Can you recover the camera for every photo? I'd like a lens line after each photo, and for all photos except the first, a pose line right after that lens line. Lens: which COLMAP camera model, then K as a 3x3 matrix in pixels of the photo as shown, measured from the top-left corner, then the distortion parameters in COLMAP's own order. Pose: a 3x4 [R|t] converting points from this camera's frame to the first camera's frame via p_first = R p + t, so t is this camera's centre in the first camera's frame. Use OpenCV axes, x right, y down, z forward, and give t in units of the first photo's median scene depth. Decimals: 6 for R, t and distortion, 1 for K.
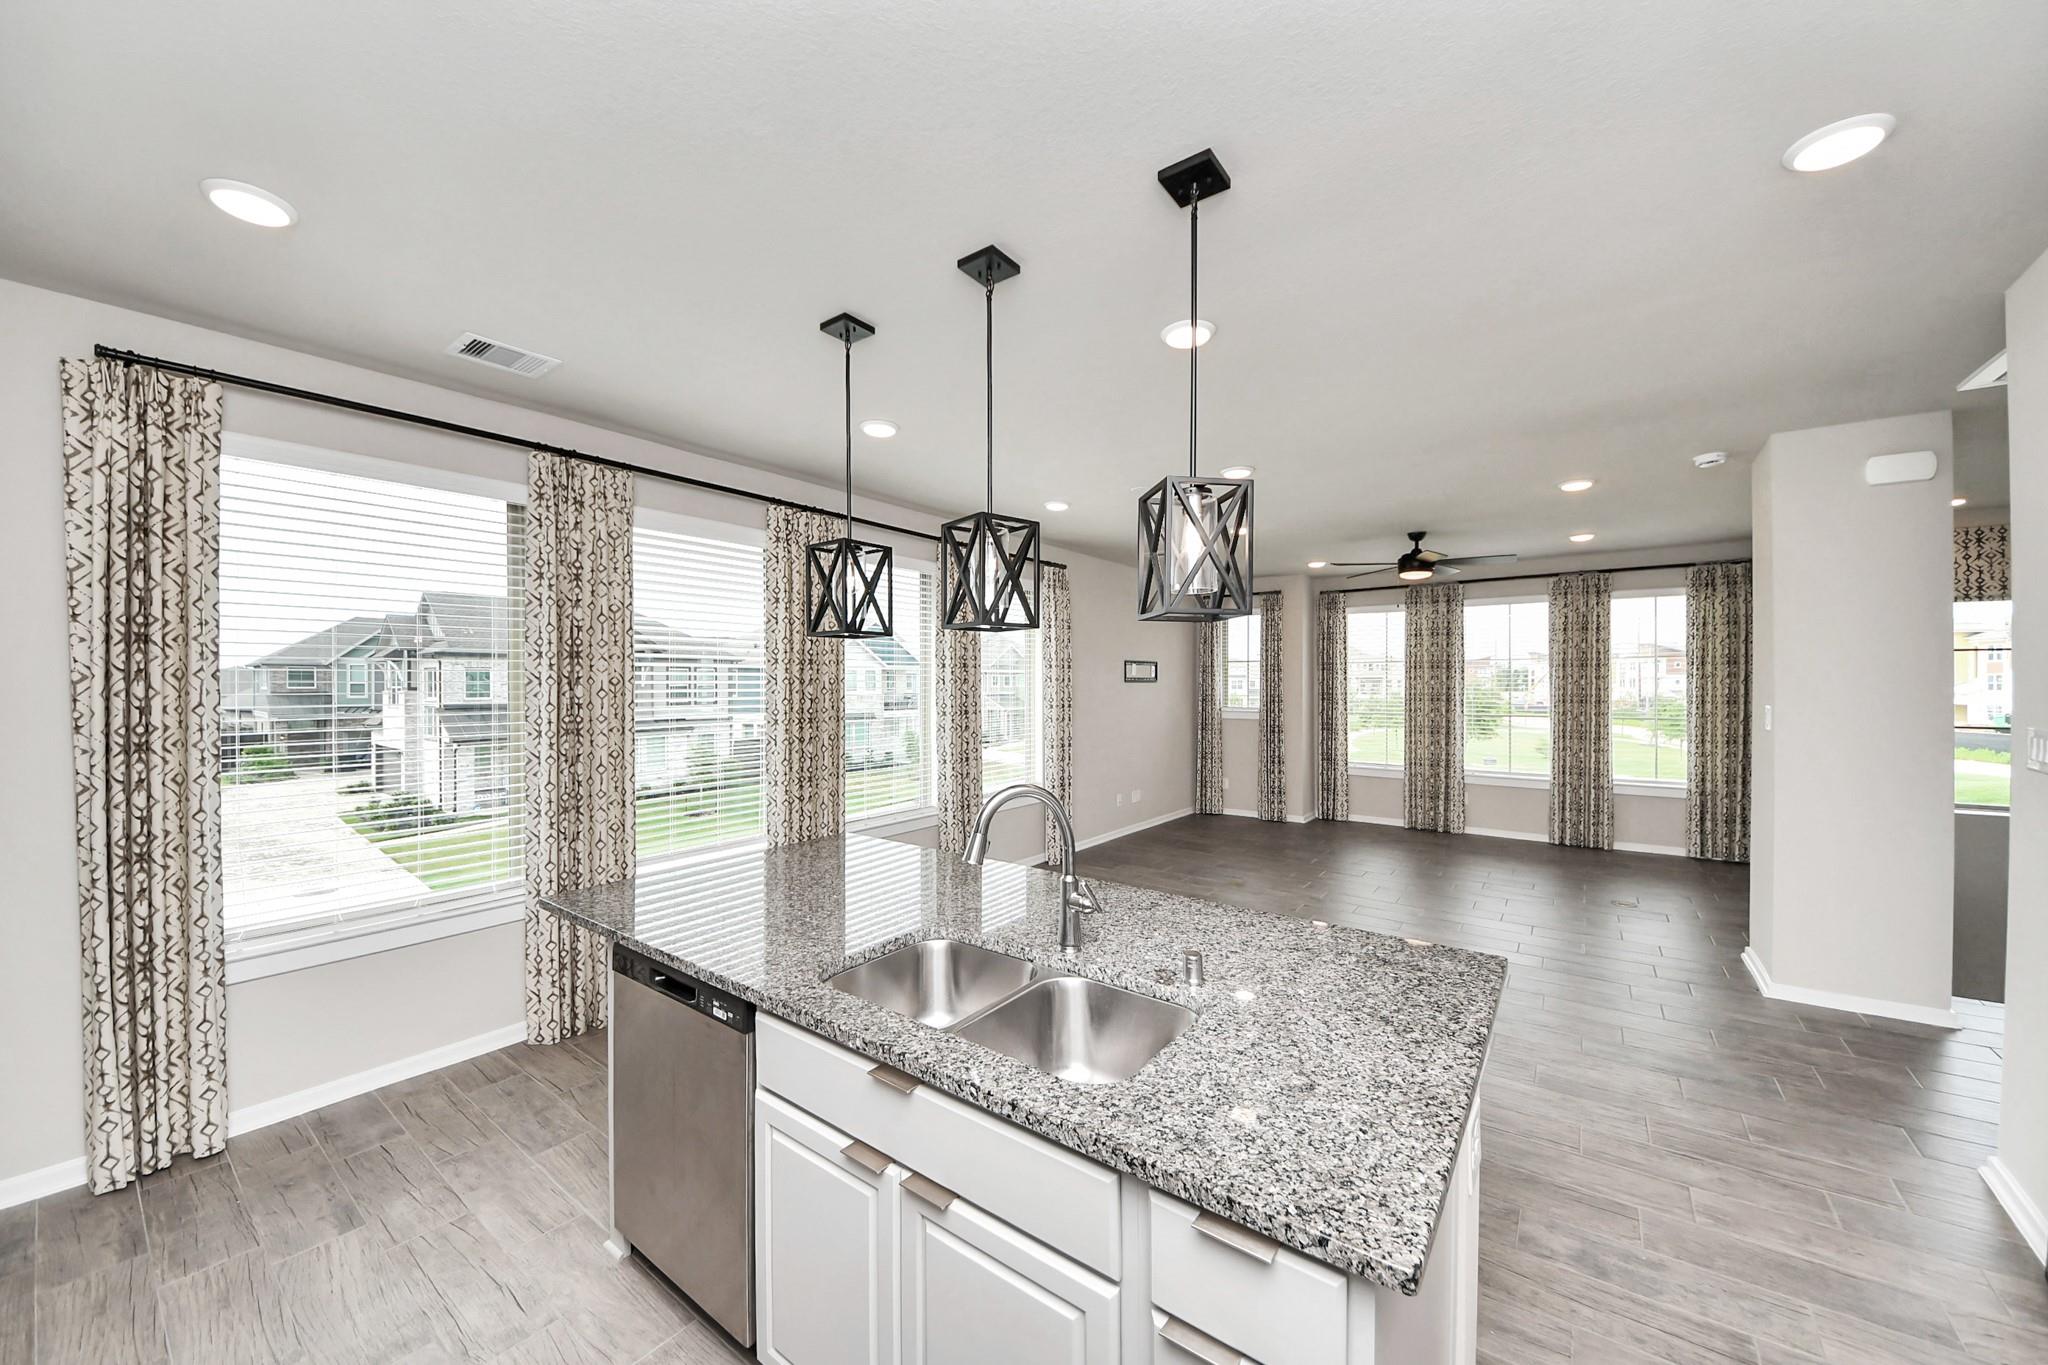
lens RADIAL K [[741.2, 0, 1019.8], [0, 741.2, 682.2], [0, 0, 1]] dist [0.008057, -0.007753]
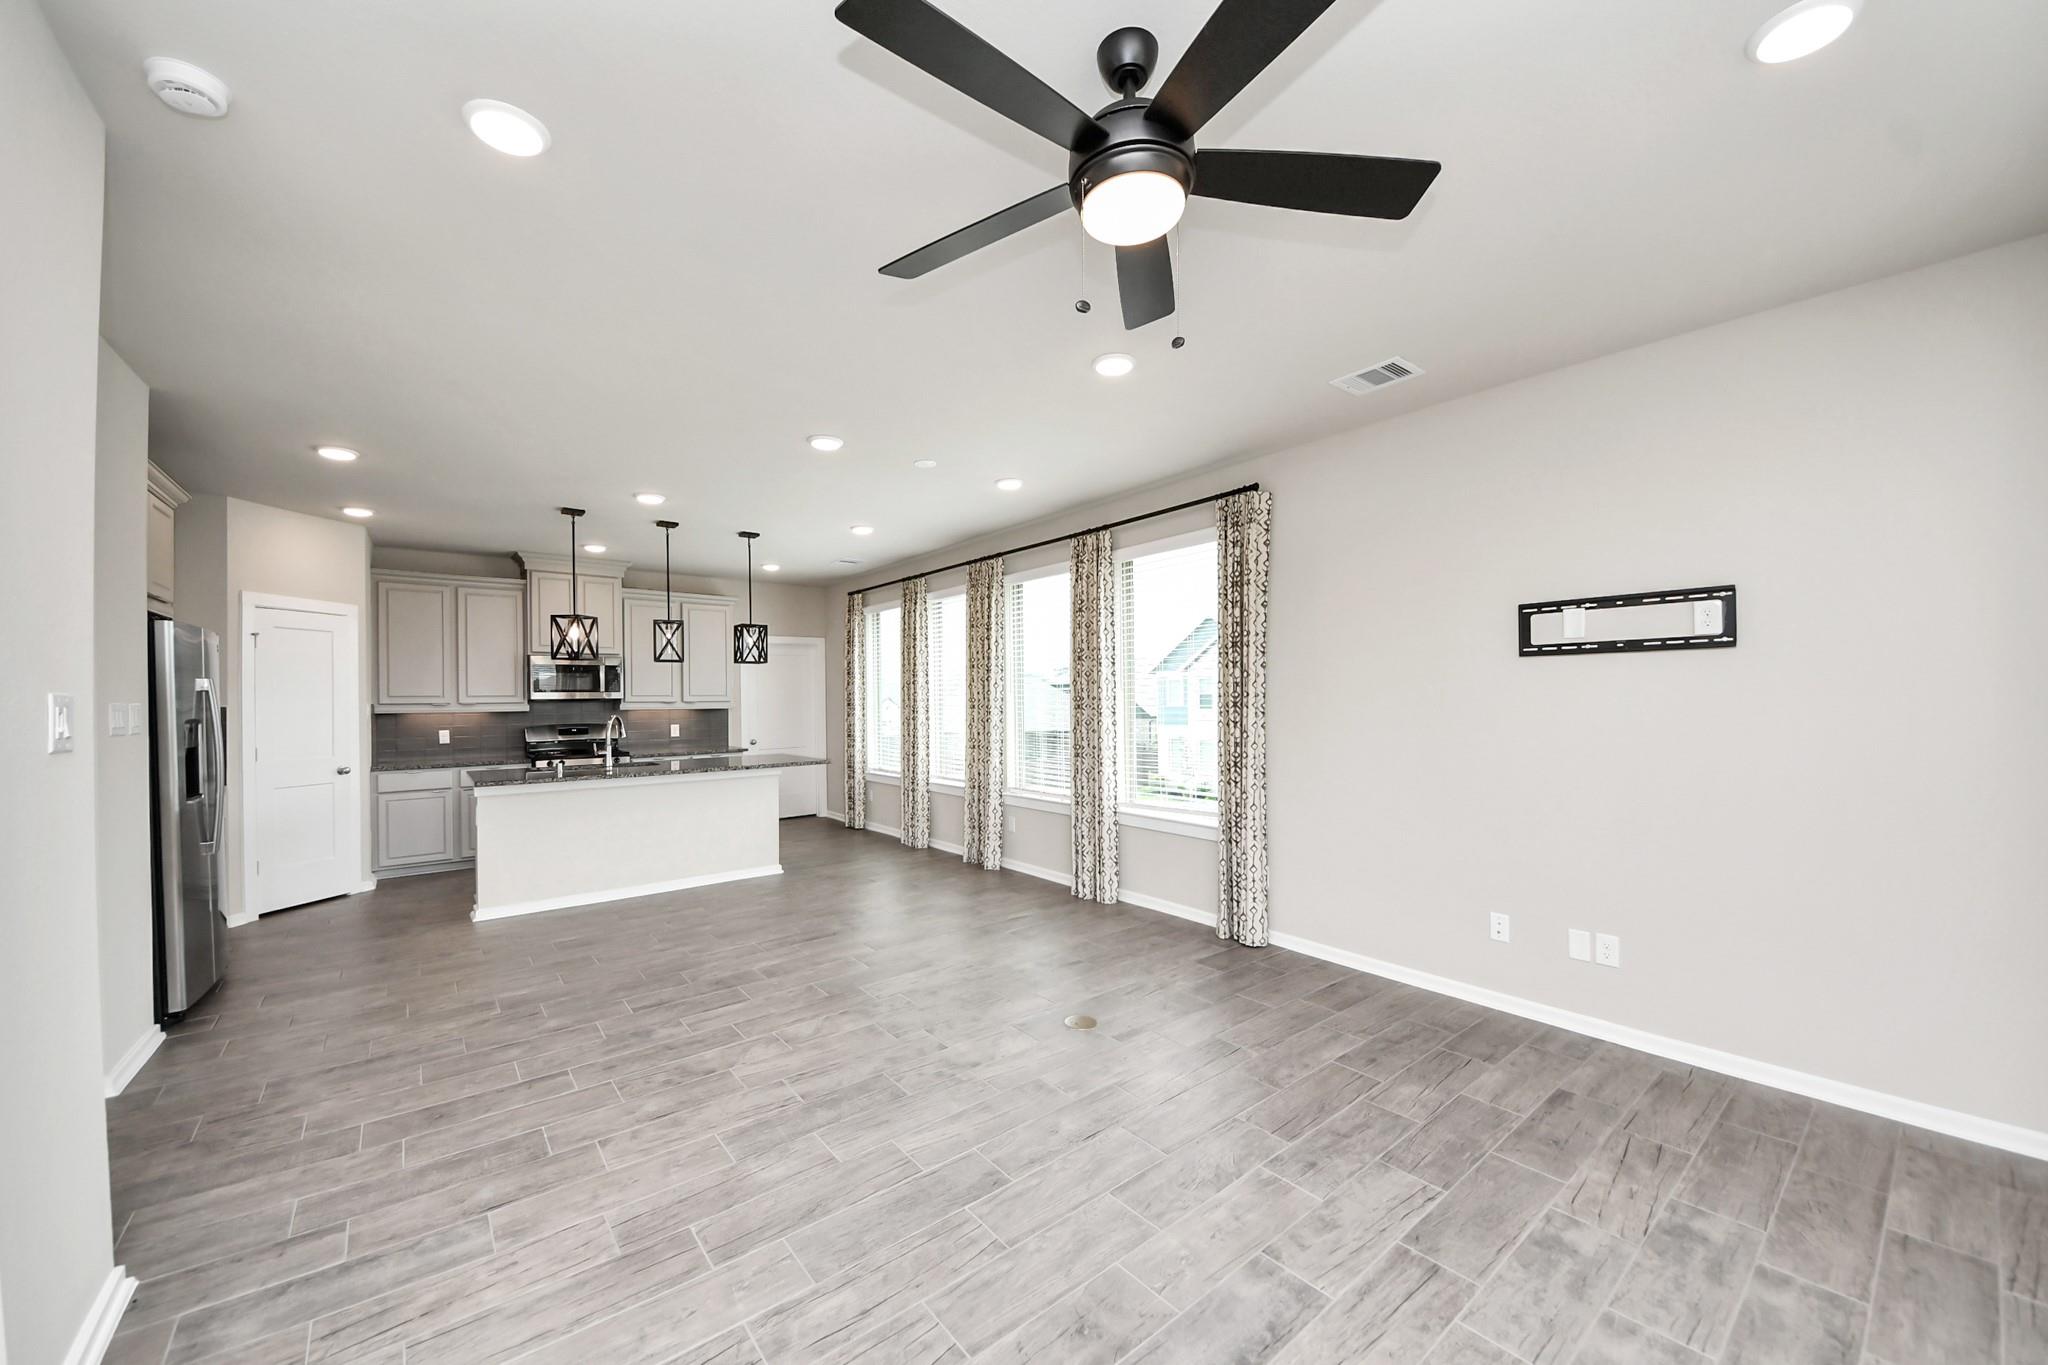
lens RADIAL K [[741.2, 0, 1006.0], [0, 741.2, 688.9], [0, 0, 1]] dist [0.008057, -0.007753]
pose [[-0.269780, -0.006254, -0.962902, 1.073211], [0.011234, 0.999890, -0.009641, 0.029579], [0.962856, -0.013418, -0.269681, 1.391220]]
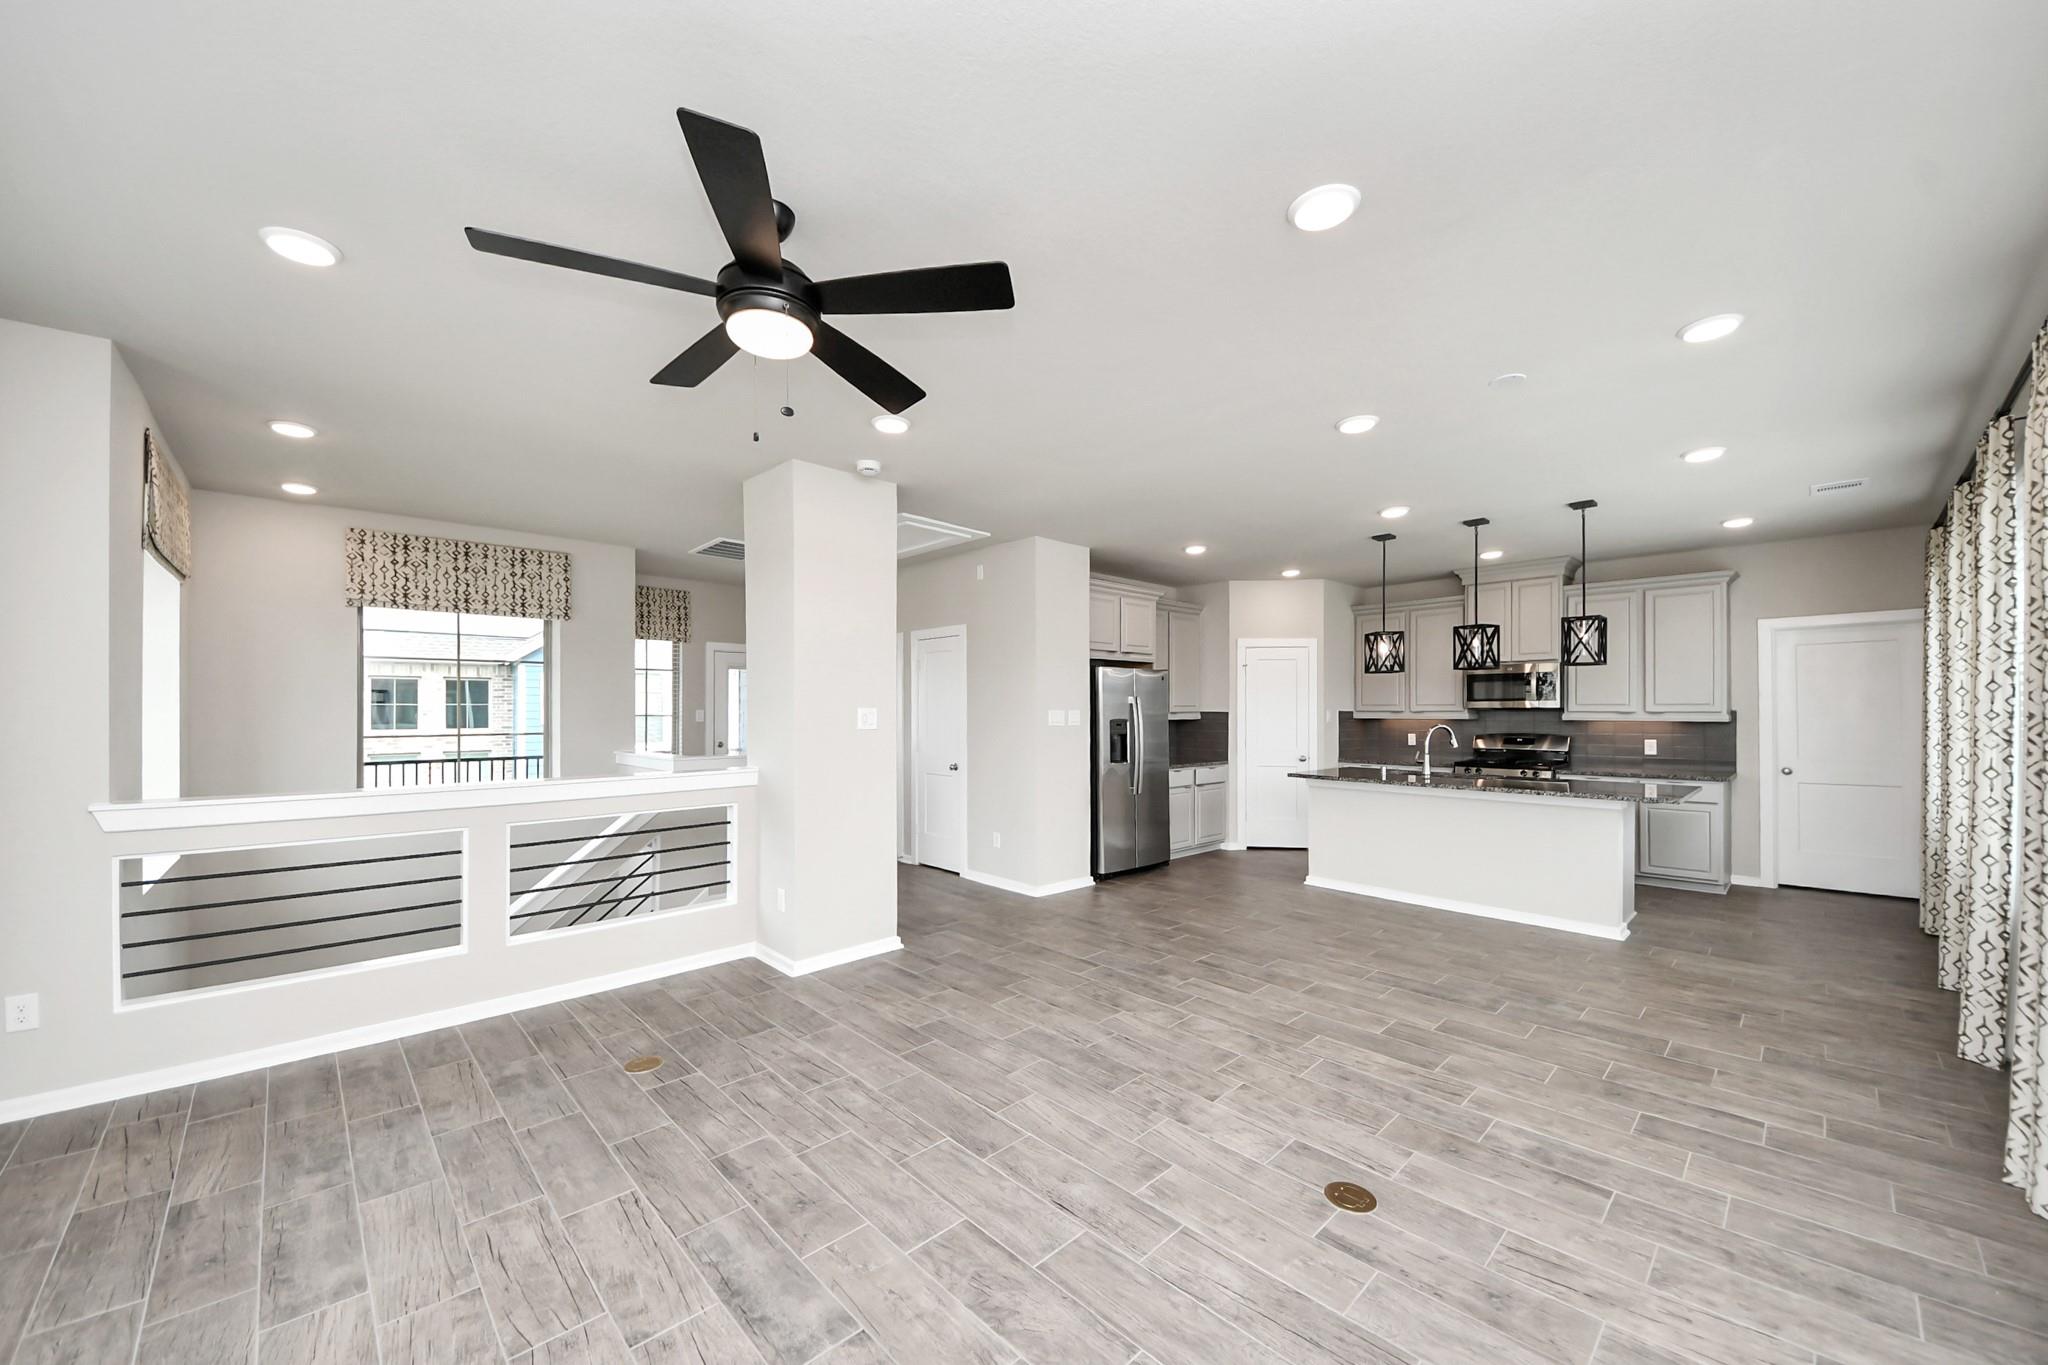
lens RADIAL K [[741.2, 0, 1052.8], [0, 741.2, 707.5], [0, 0, 1]] dist [0.008057, -0.007753]
pose [[-0.987675, 0.002784, 0.156491, 0.483147], [0.002035, 0.999986, -0.004945, 0.030231], [-0.156503, -0.004565, -0.987667, 1.764981]]
